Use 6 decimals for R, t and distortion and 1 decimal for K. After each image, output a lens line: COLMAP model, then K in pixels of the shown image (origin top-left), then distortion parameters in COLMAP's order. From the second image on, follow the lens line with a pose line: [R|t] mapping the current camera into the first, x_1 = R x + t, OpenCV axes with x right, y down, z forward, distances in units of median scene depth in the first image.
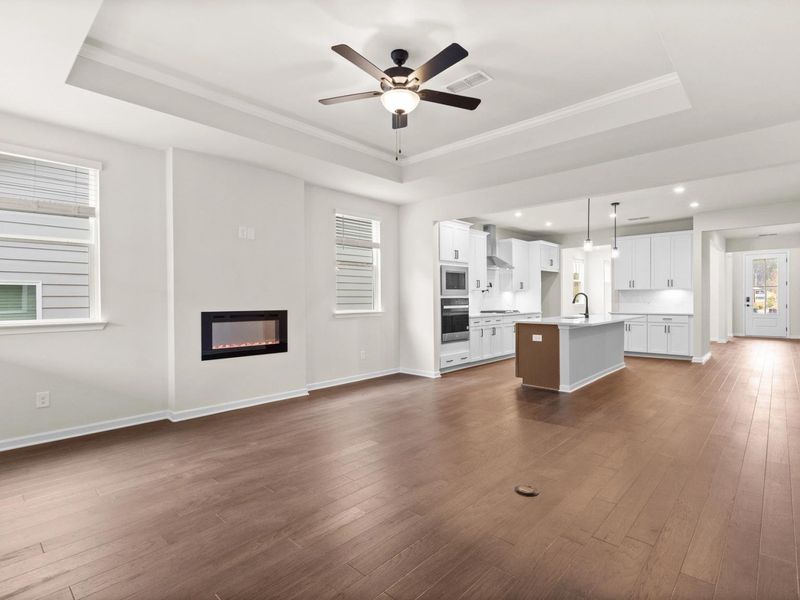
lens RADIAL K [[414.0, 0, 381.9], [0, 414.0, 297.8], [0, 0, 1]] dist [-0.033285, 0.010474]
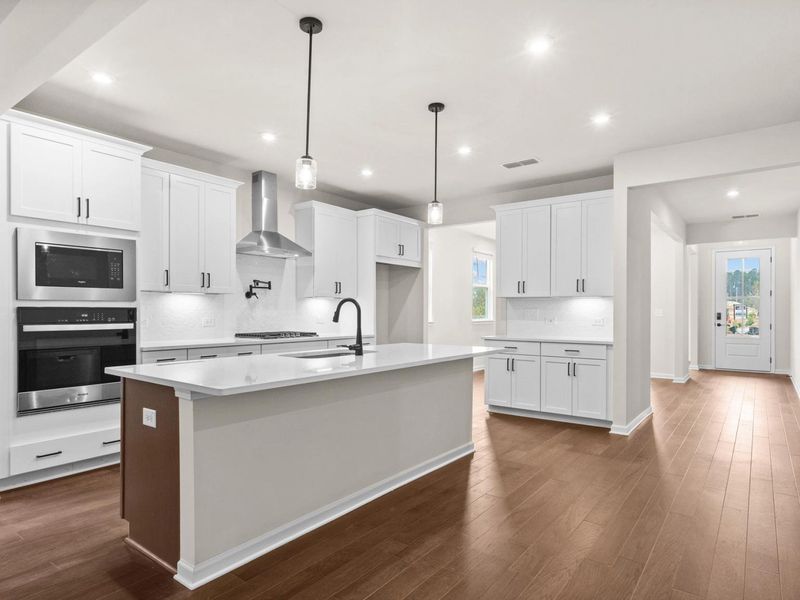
lens RADIAL K [[472.6, 0, 400.0], [0, 472.6, 300.0], [0, 0, 1]] dist [0.000410, 0.000997]
pose [[0.992123, 0.013620, 0.124521, 0.388227], [-0.010991, 0.999702, -0.021783, 0.000215], [-0.124781, 0.020242, 0.991978, 0.396673]]
